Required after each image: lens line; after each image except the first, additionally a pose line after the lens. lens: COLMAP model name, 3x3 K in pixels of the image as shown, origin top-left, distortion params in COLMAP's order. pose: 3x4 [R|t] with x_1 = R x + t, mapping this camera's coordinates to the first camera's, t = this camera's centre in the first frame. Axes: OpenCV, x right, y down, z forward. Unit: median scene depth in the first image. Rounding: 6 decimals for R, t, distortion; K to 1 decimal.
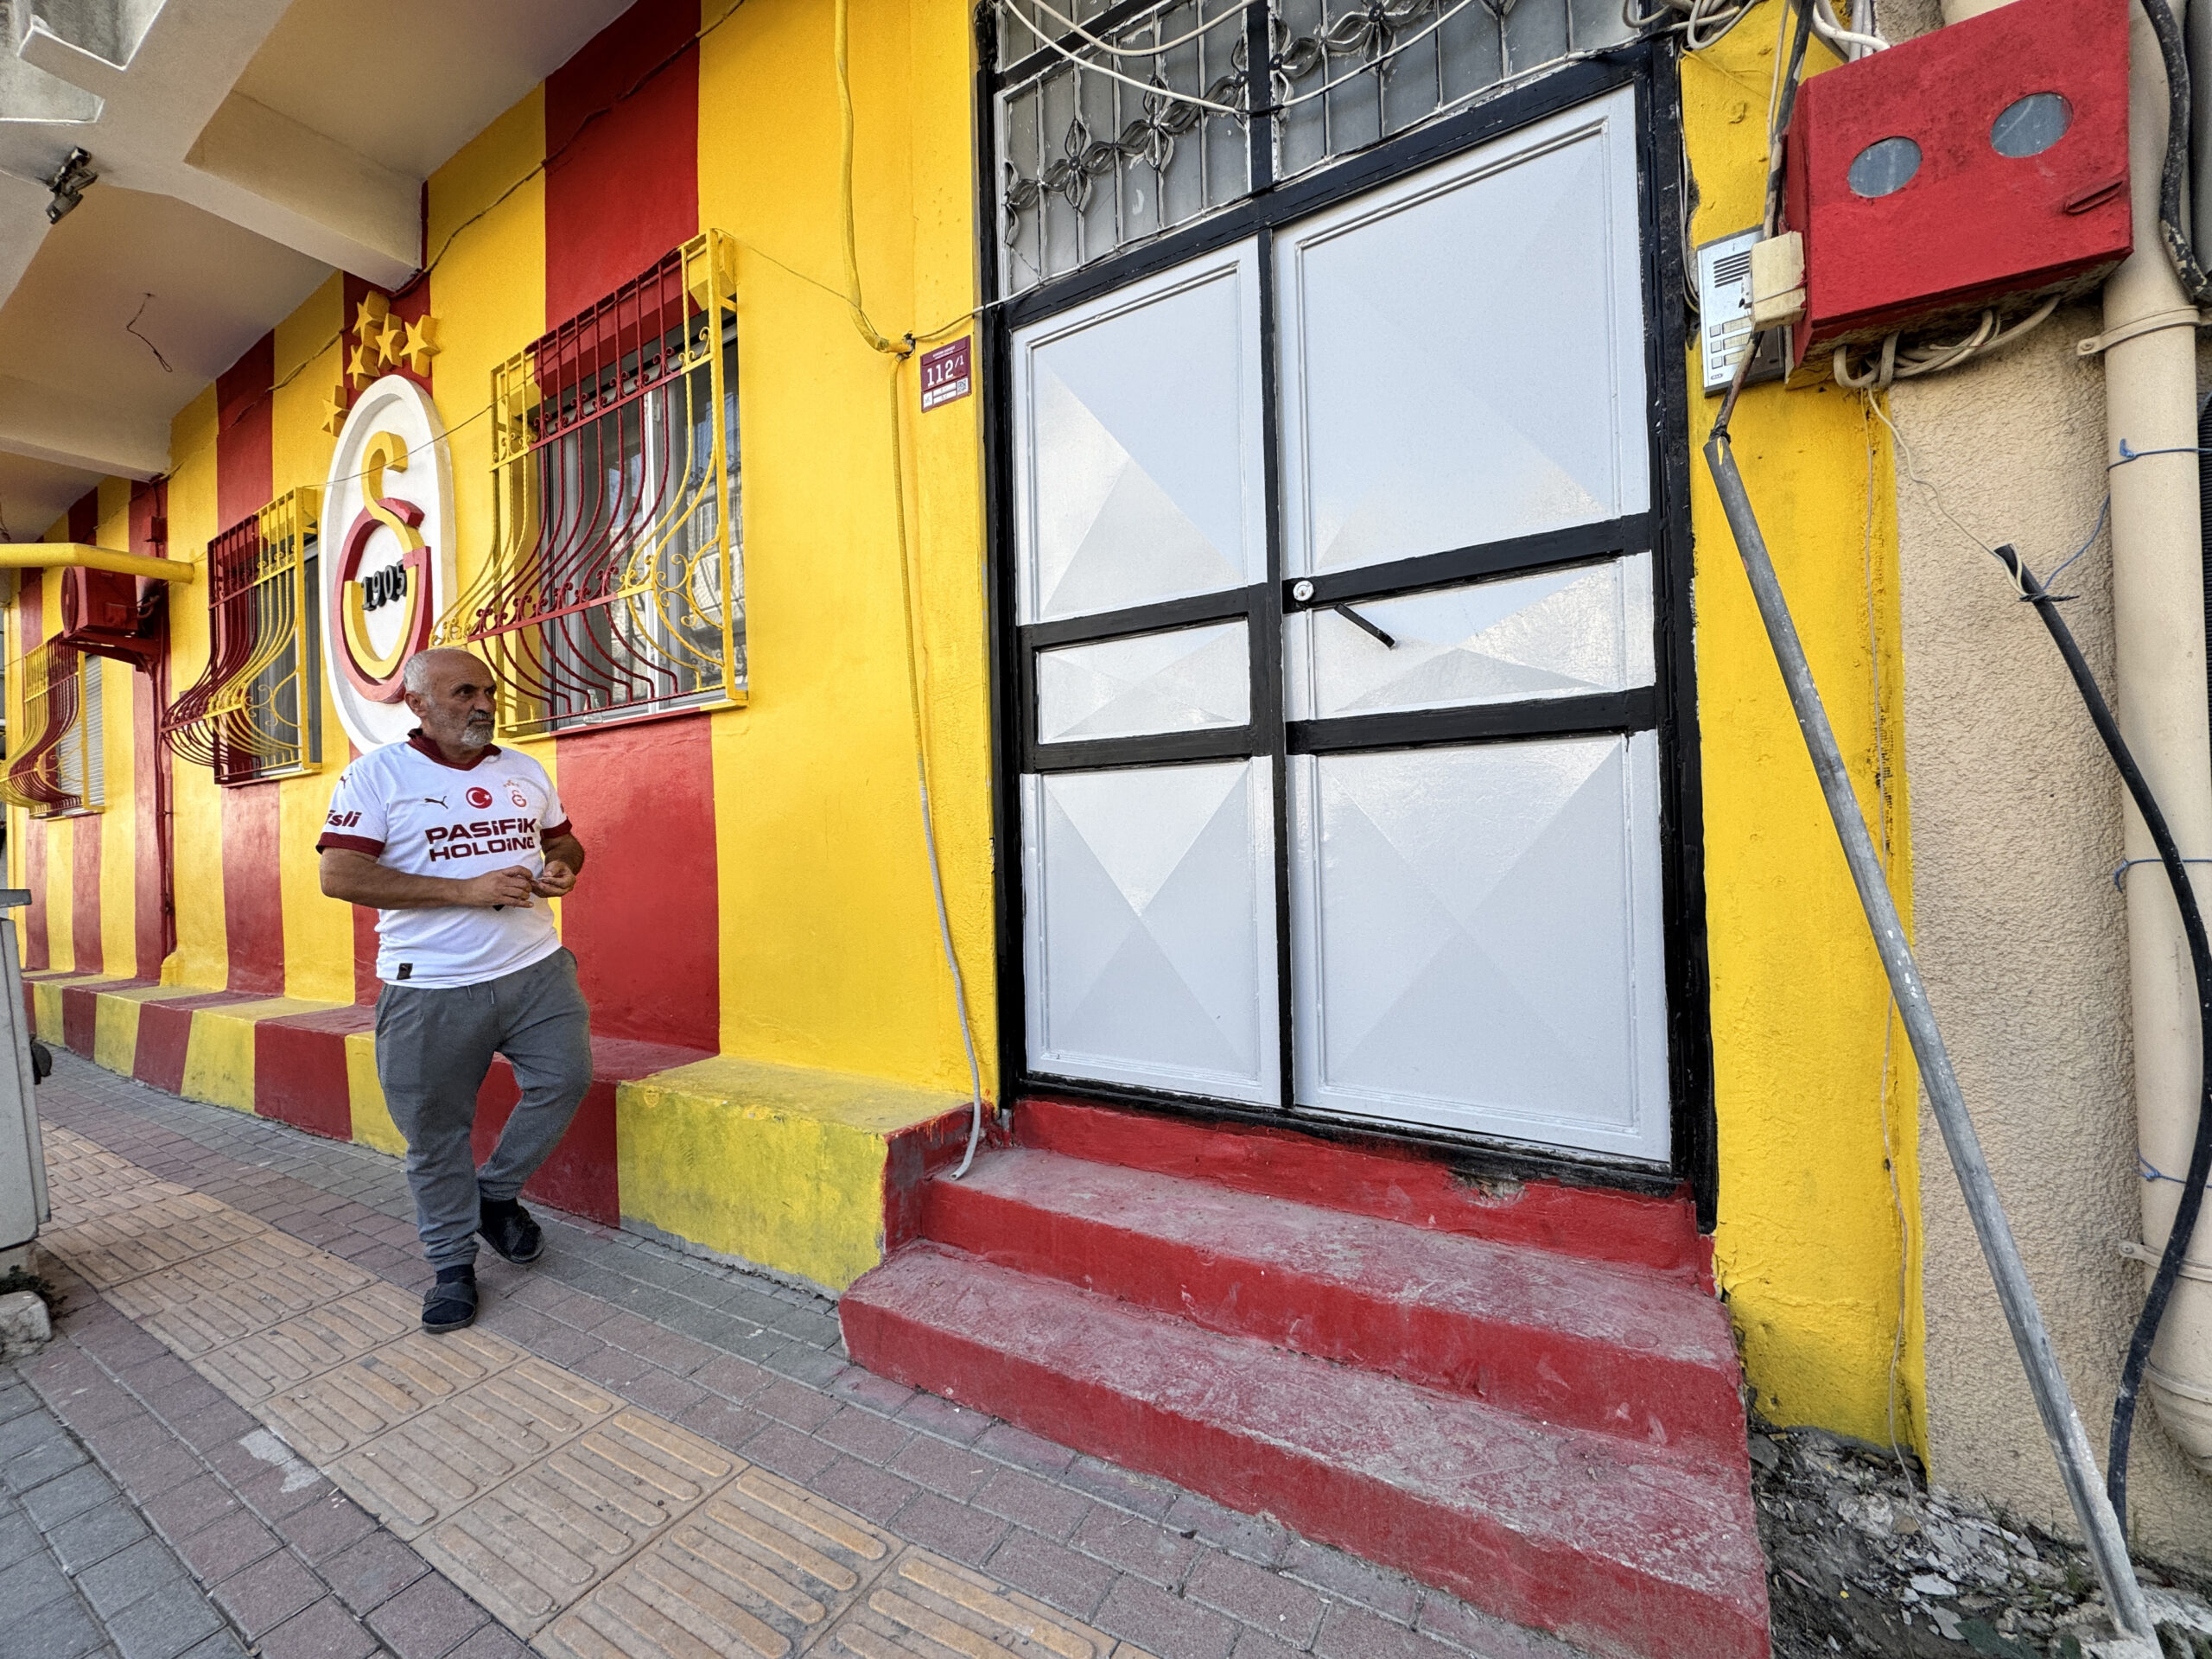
lens RADIAL K [[884.3, 0, 1106.0], [0, 884.3, 829.5], [0, 0, 1]] dist [-0.002402, -0.000020]
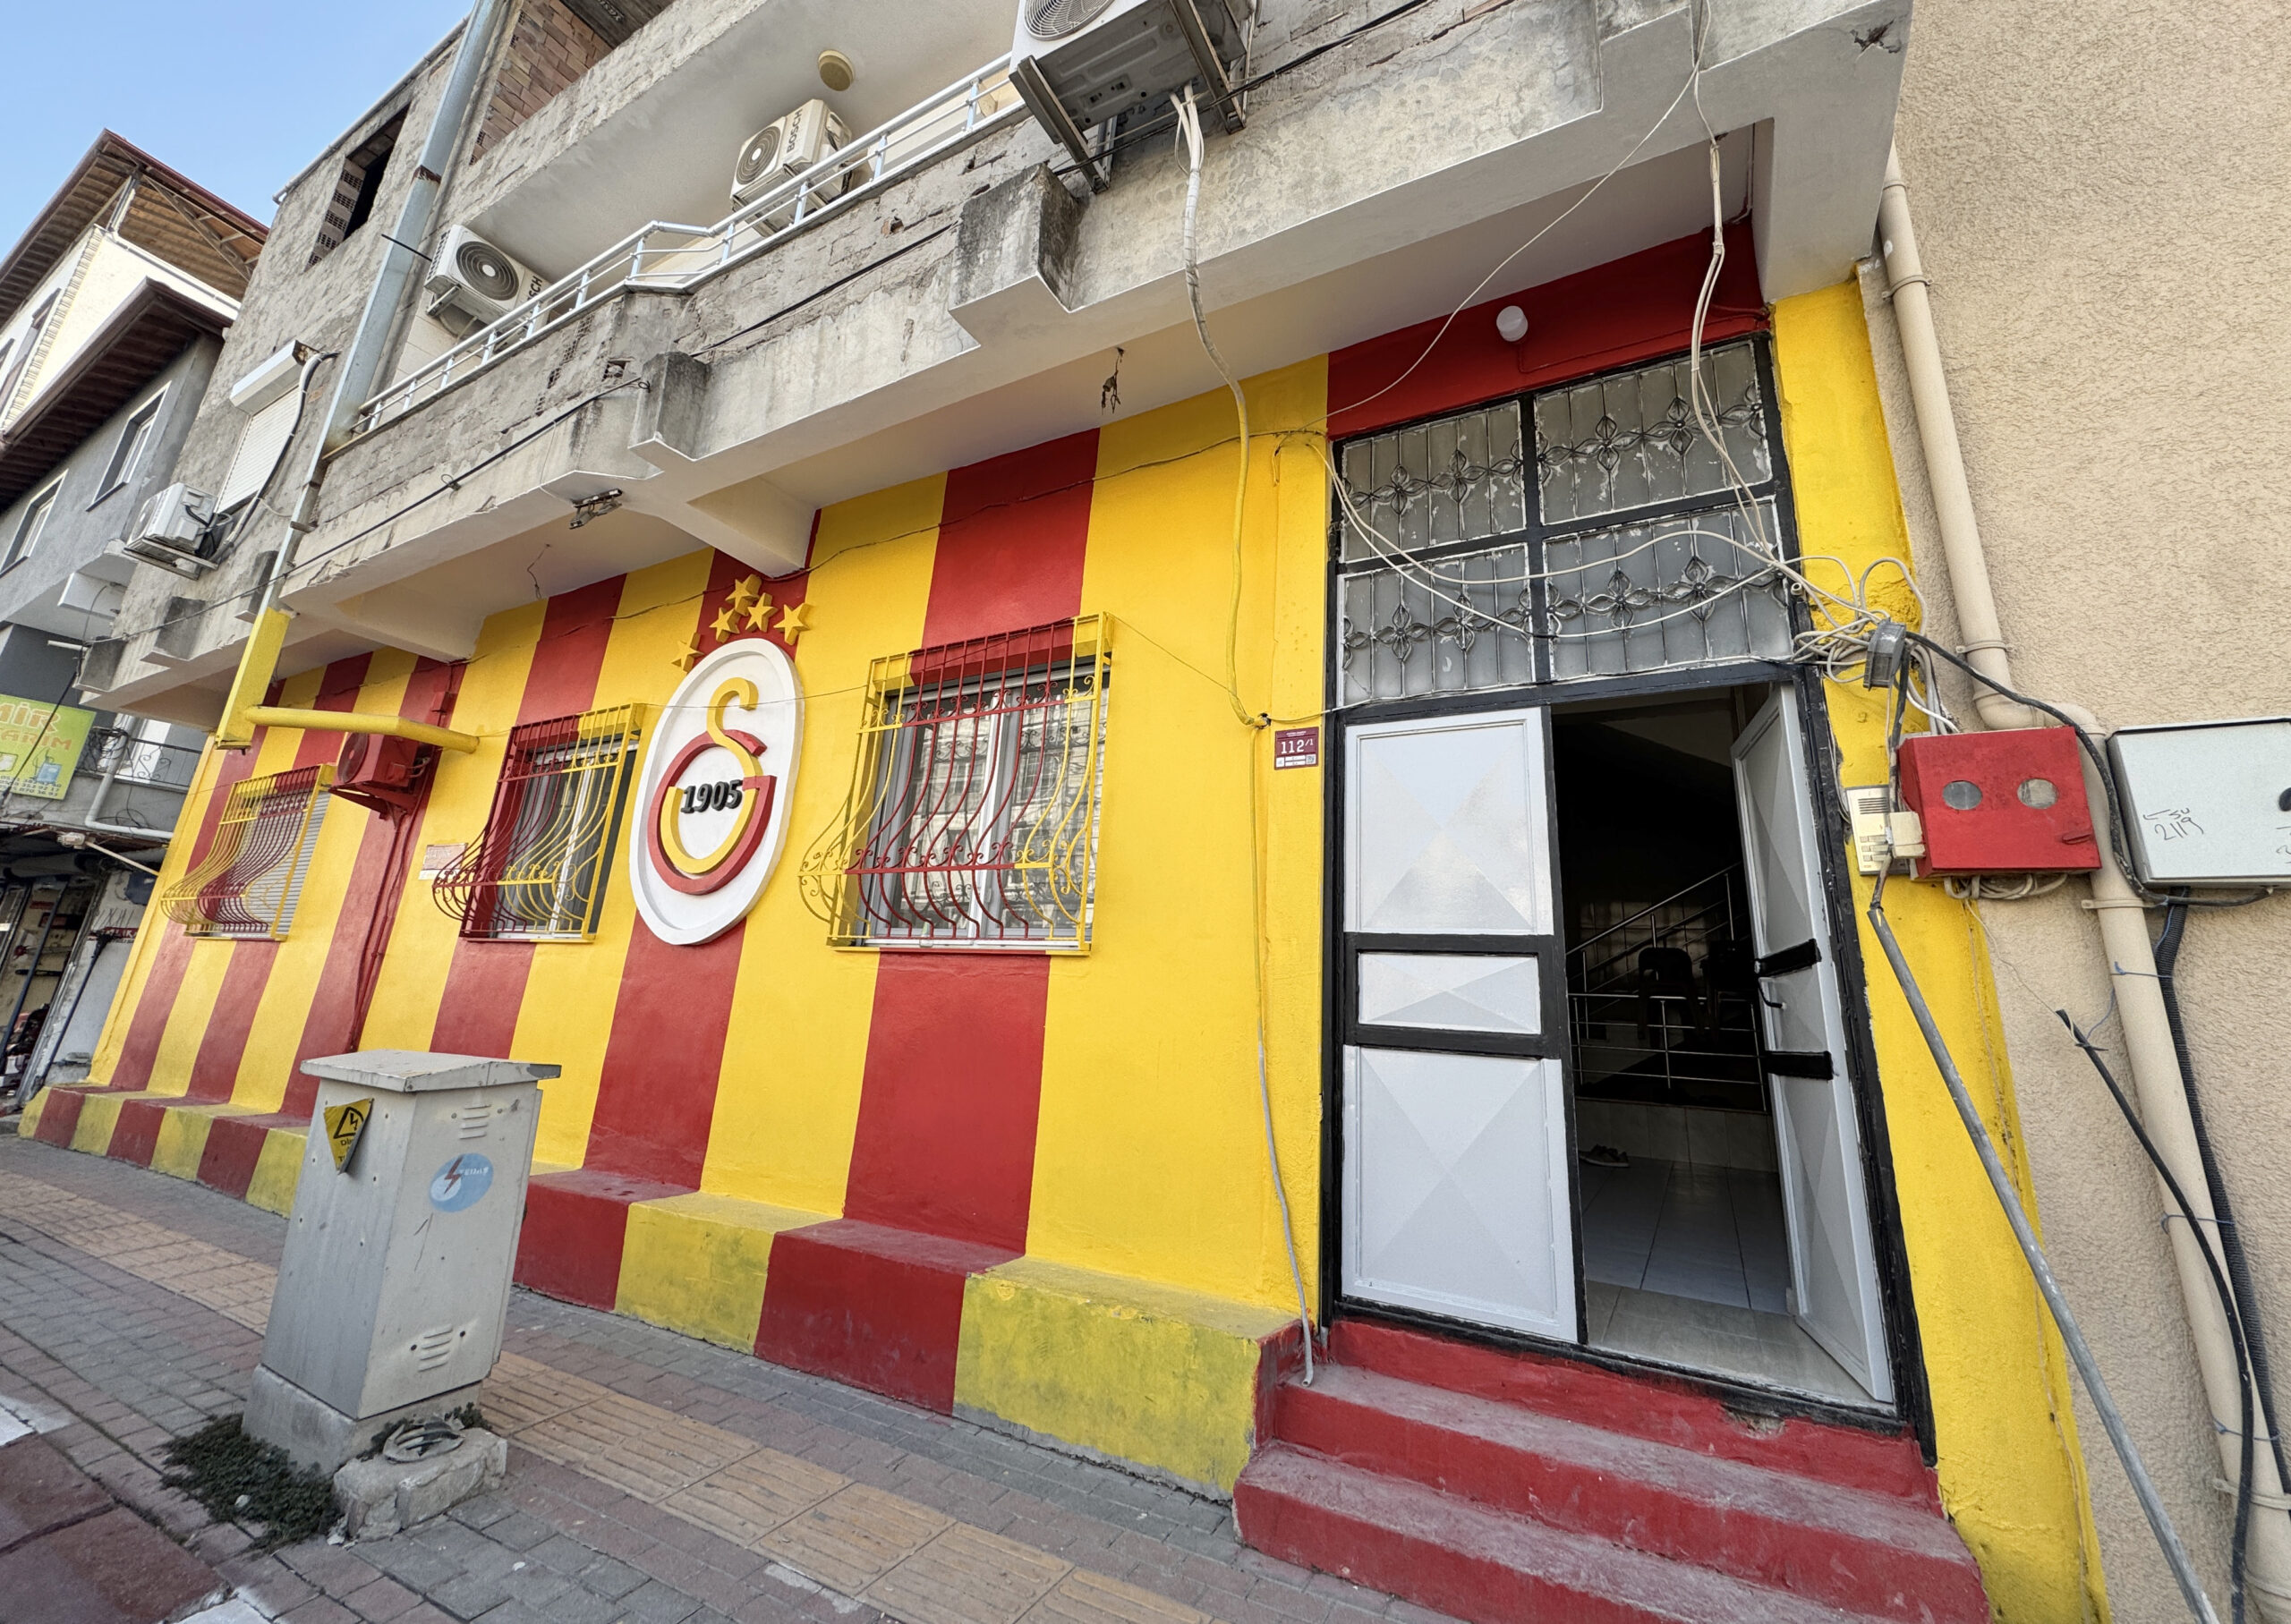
lens RADIAL K [[914.9, 0, 1147.8], [0, 914.9, 762.3], [0, 0, 1]] dist [-0.002117, 0.000407]
pose [[0.995427, 0.095130, 0.008729, -0.548054], [-0.089373, 0.959648, -0.266624, -0.096189], [-0.033741, 0.264625, 0.963761, -0.527805]]
